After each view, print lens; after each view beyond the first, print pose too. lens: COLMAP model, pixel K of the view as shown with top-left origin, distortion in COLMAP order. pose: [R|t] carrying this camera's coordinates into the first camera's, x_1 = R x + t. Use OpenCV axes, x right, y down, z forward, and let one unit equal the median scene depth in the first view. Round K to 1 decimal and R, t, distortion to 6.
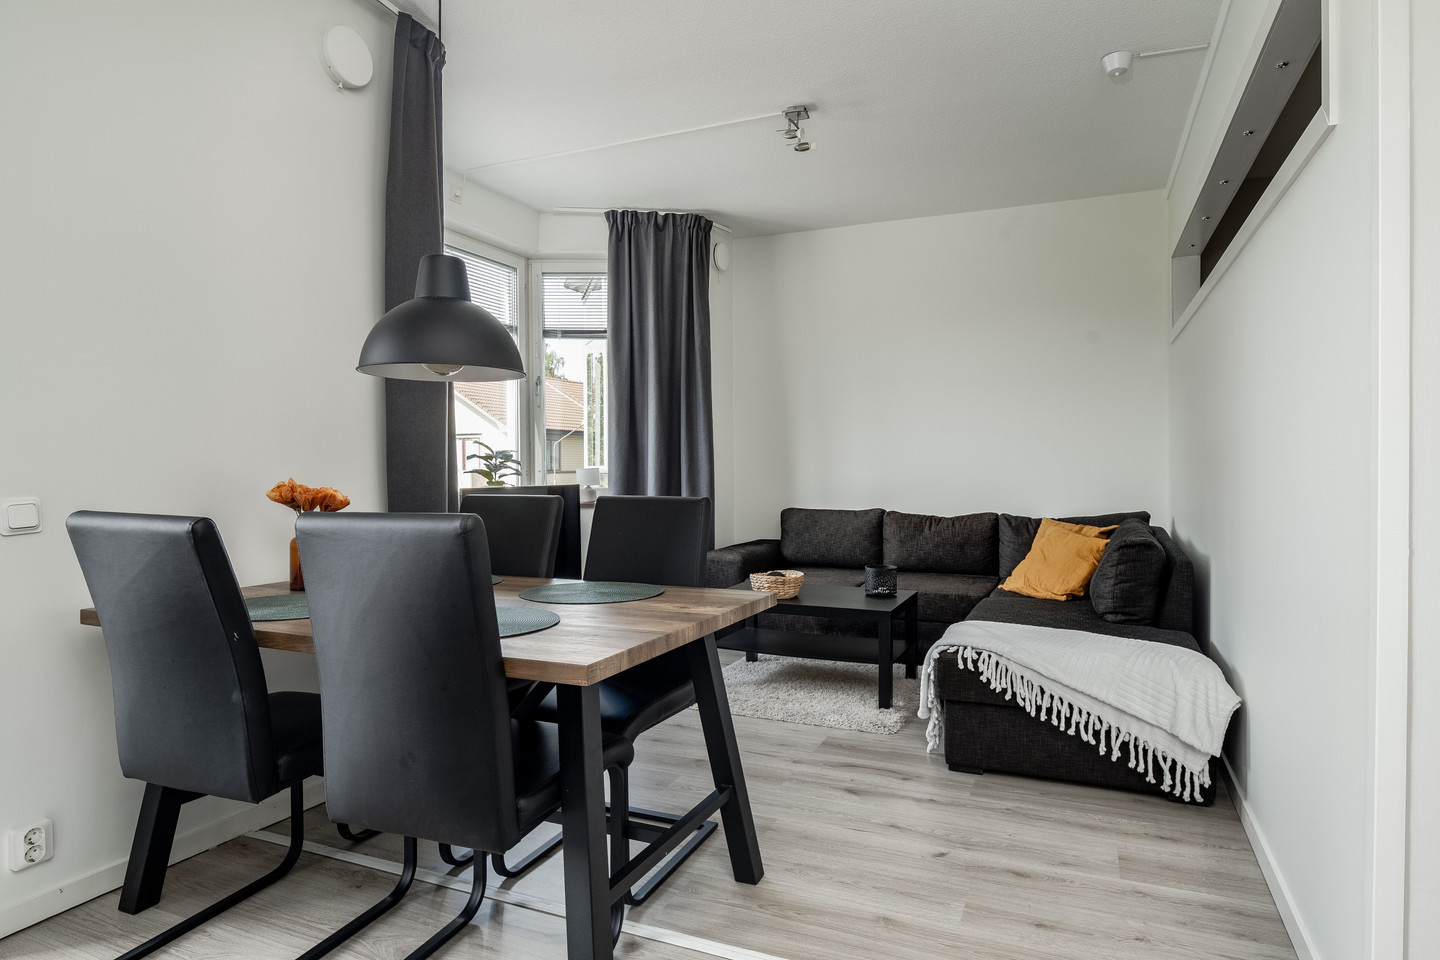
lens RADIAL K [[785.5, 0, 727.1], [0, 785.5, 475.4], [0, 0, 1]] dist [-0.002369, -0.003501]
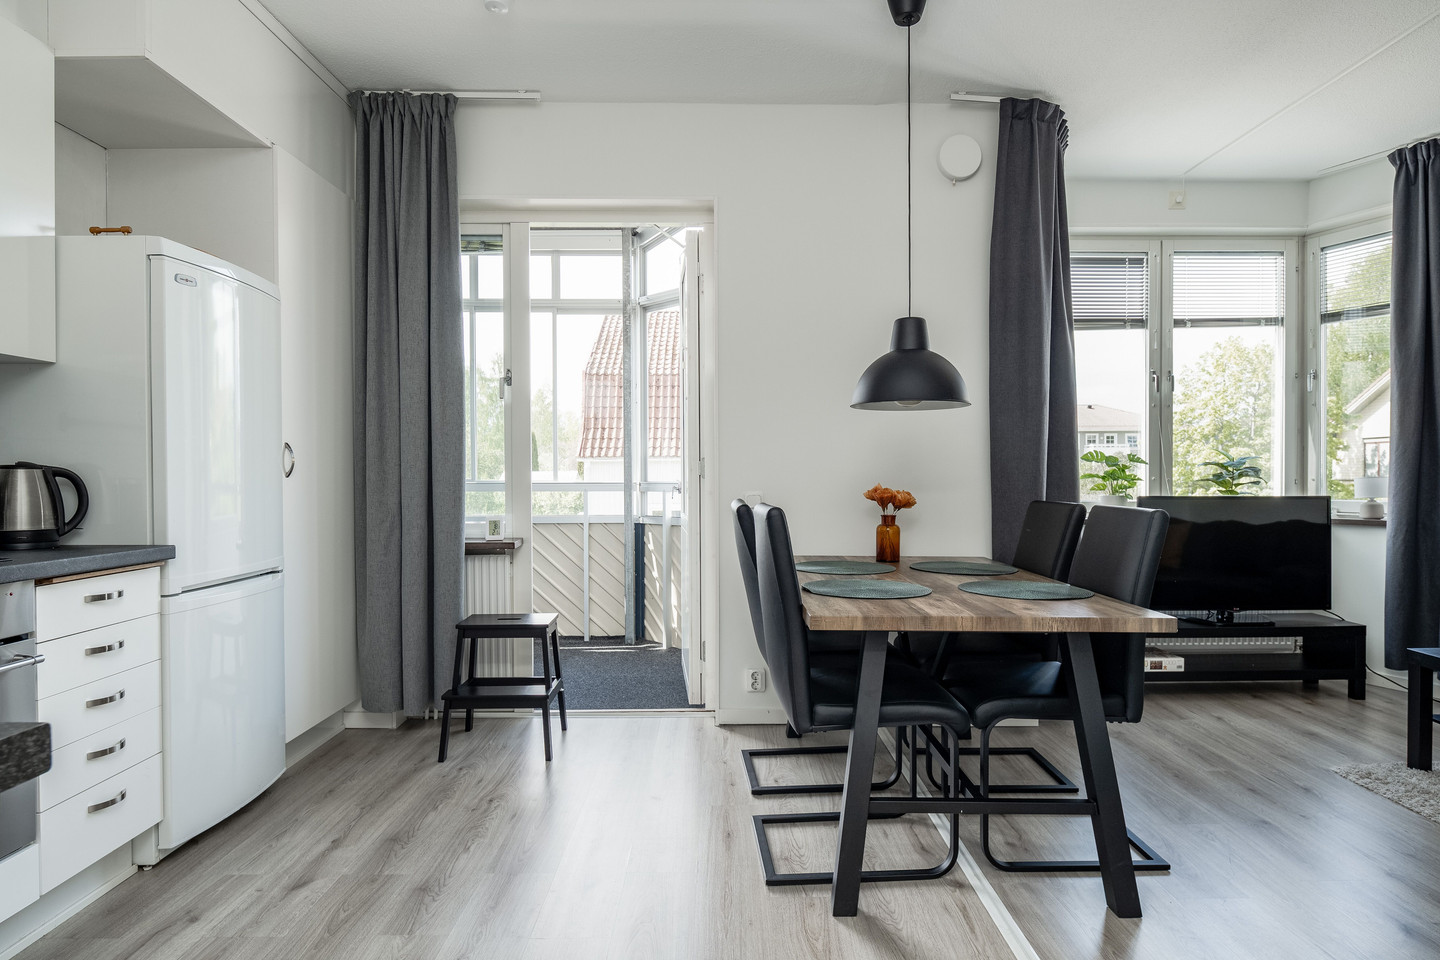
lens RADIAL K [[785.5, 0, 729.9], [0, 785.5, 483.8], [0, 0, 1]] dist [-0.002369, -0.003501]
pose [[0.416136, 0.015698, -0.909167, 0.302976], [-0.012238, 0.999857, 0.011663, -0.003922], [0.909220, 0.006273, 0.416269, 0.069793]]
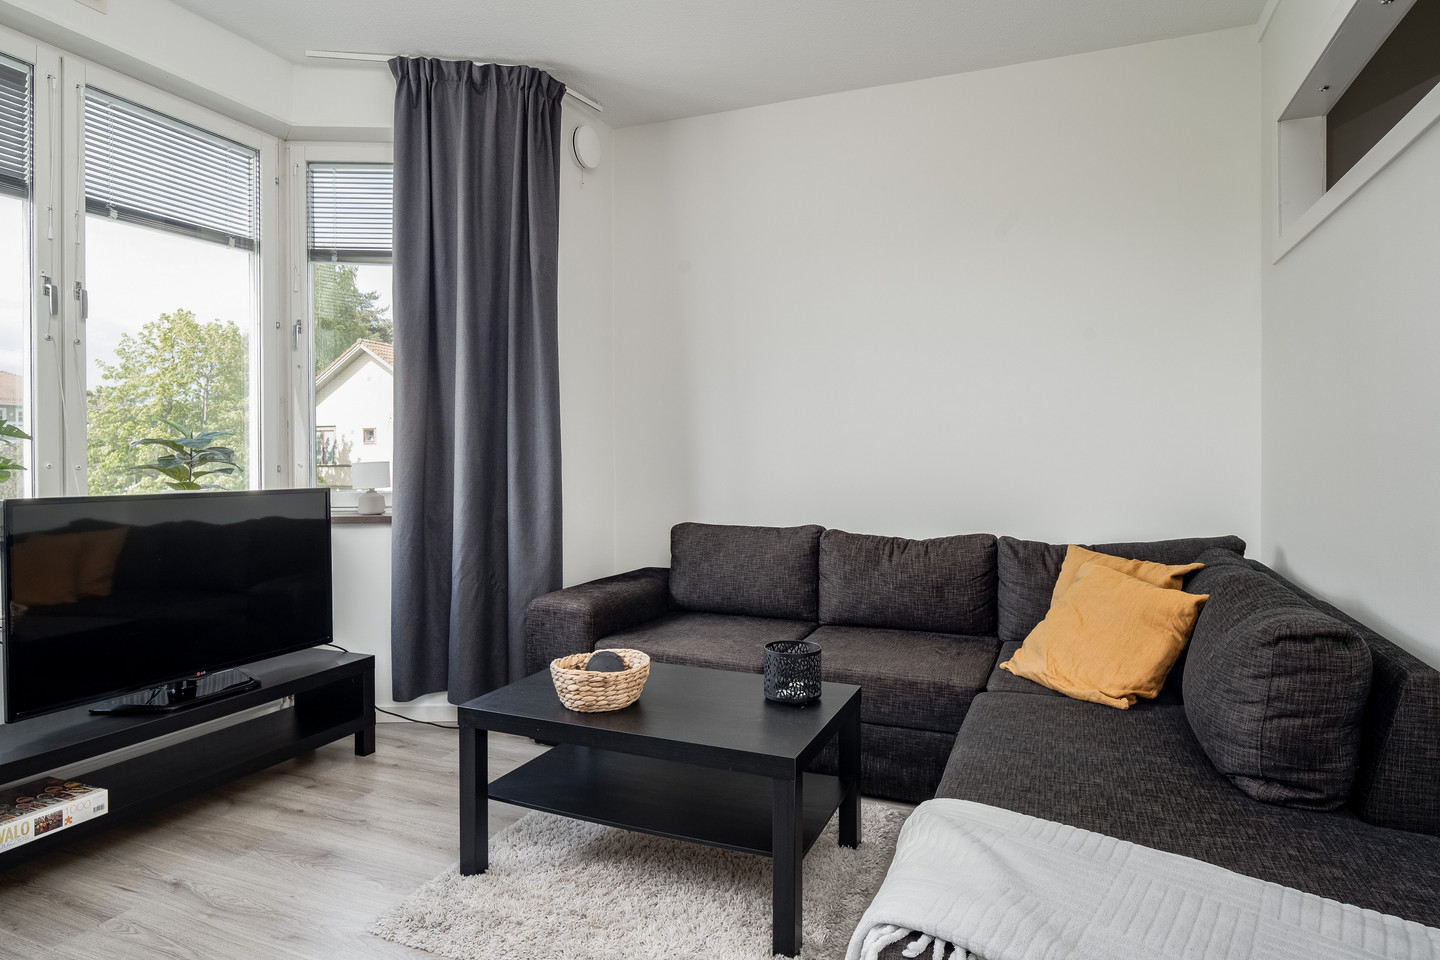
lens RADIAL K [[785.5, 0, 753.0], [0, 785.5, 464.1], [0, 0, 1]] dist [-0.002369, -0.003501]
pose [[0.998364, 0.003675, 0.057061, 0.108314], [-0.003326, 0.999975, -0.006217, -0.004715], [-0.057082, 0.006017, 0.998351, 0.363619]]
